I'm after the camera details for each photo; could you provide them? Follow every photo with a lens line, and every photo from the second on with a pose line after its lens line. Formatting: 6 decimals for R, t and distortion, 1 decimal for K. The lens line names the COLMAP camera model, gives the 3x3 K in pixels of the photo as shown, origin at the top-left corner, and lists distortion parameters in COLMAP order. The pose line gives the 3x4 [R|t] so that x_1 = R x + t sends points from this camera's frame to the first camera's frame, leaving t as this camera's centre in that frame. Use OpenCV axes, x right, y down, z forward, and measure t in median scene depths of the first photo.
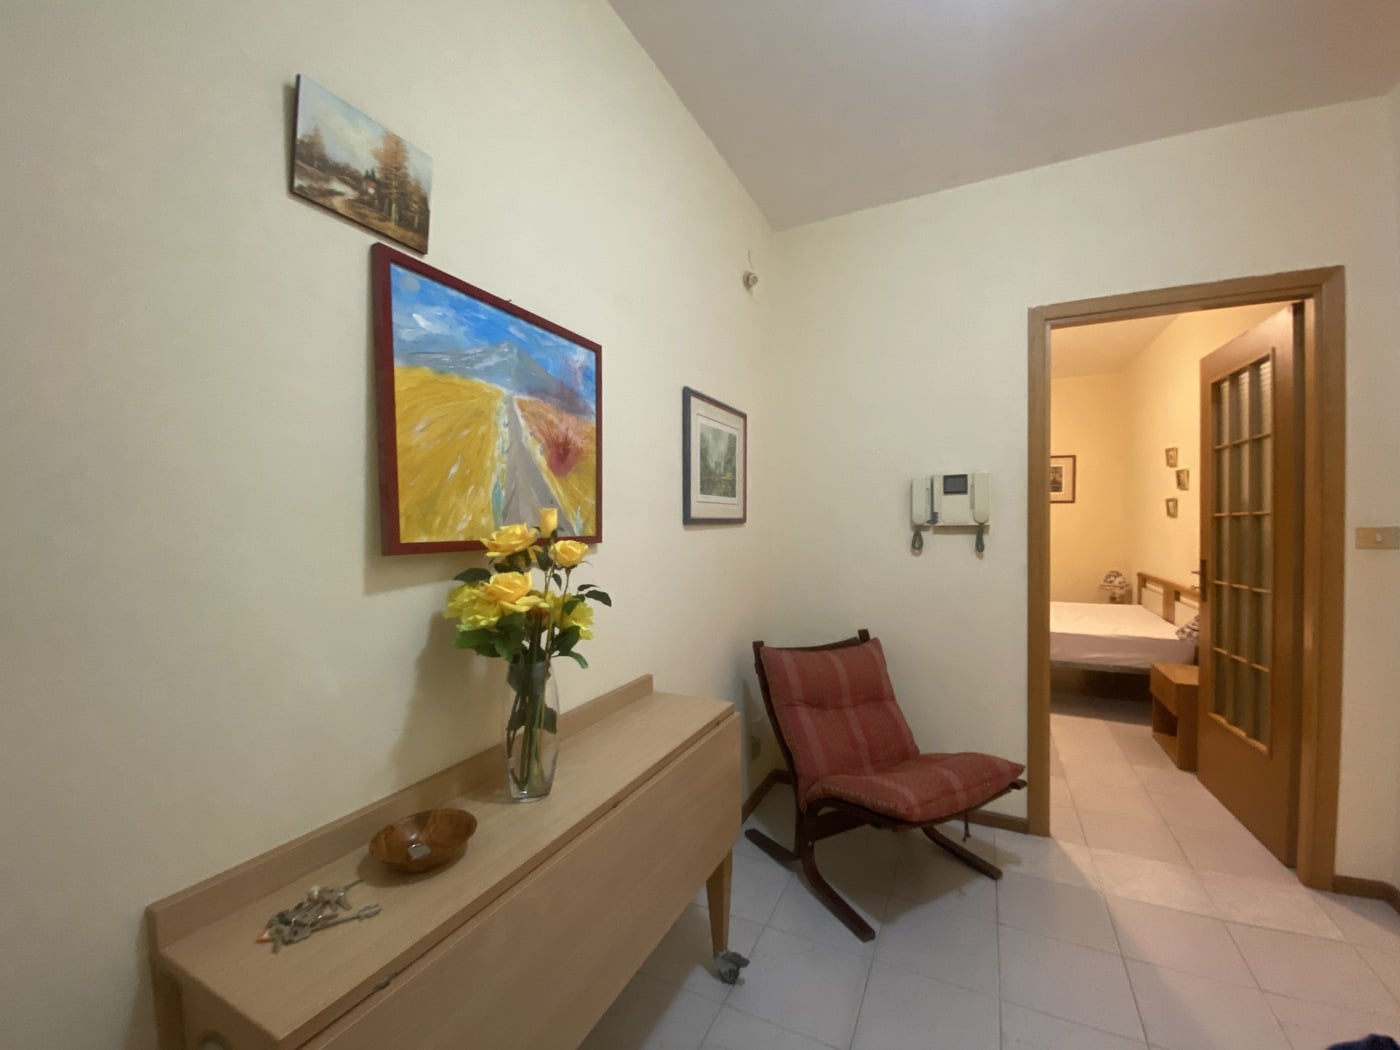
lens RADIAL K [[568.8, 0, 682.3], [0, 568.8, 524.9], [0, 0, 1]] dist [-0.001167, -0.015023]
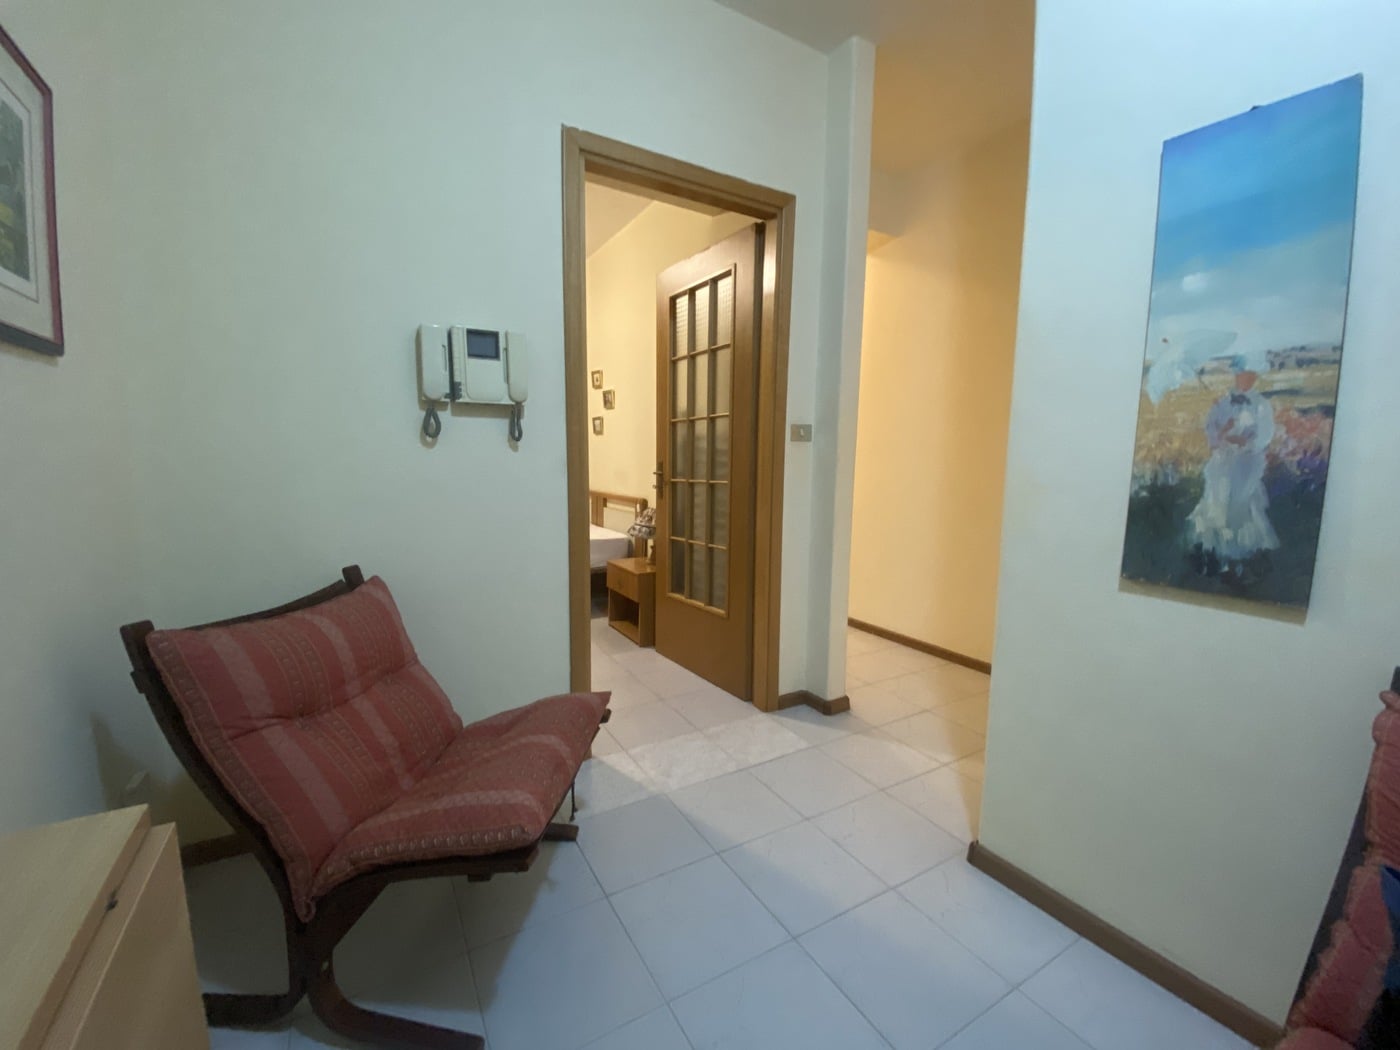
lens RADIAL K [[563.1, 0, 698.1], [0, 563.1, 529.1], [0, 0, 1]] dist [0.048808, -0.042083]
pose [[0.529057, -0.095835, 0.843157, -0.001124], [-0.005297, 0.993210, 0.116213, 0.073976], [-0.848570, -0.065949, 0.524957, 0.376649]]
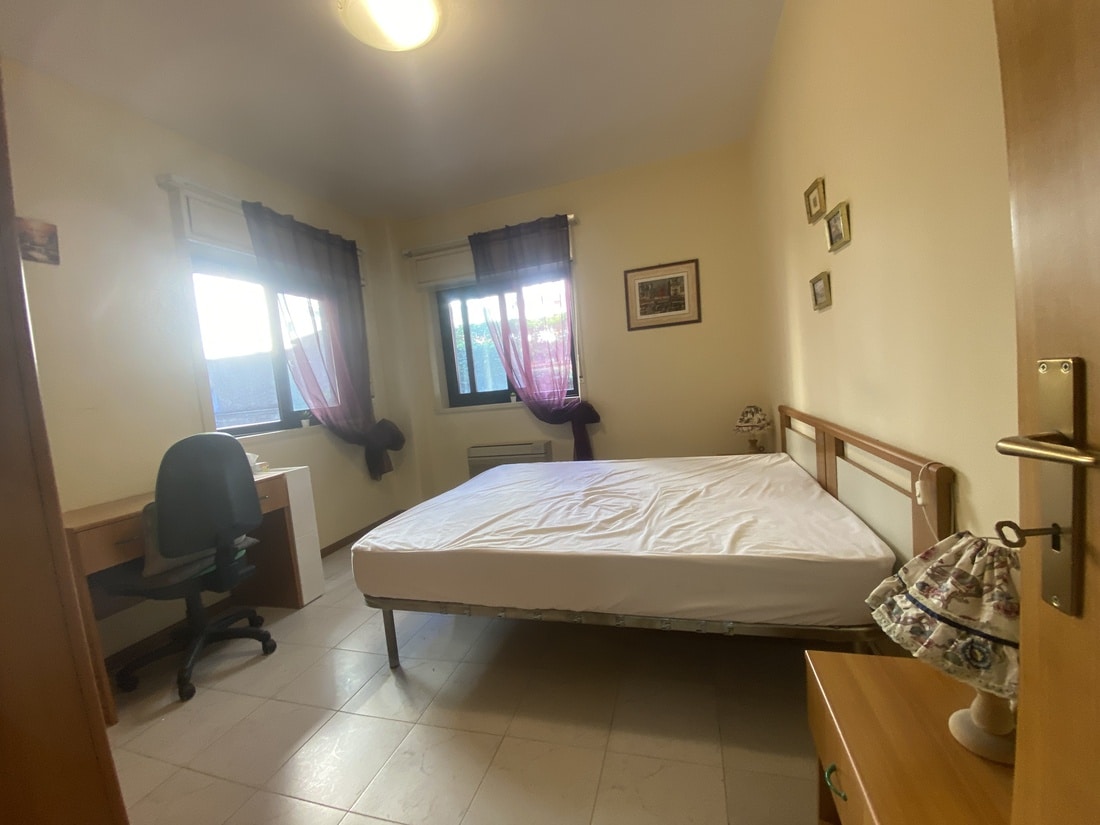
lens RADIAL K [[442.4, 0, 548.5], [0, 442.4, 415.7], [0, 0, 1]] dist [0.048808, -0.042083]
pose [[0.977892, -0.109072, 0.178411, 0.864937], [0.097980, 0.992733, 0.069870, 0.058512], [-0.184736, -0.050845, 0.981472, 1.027697]]
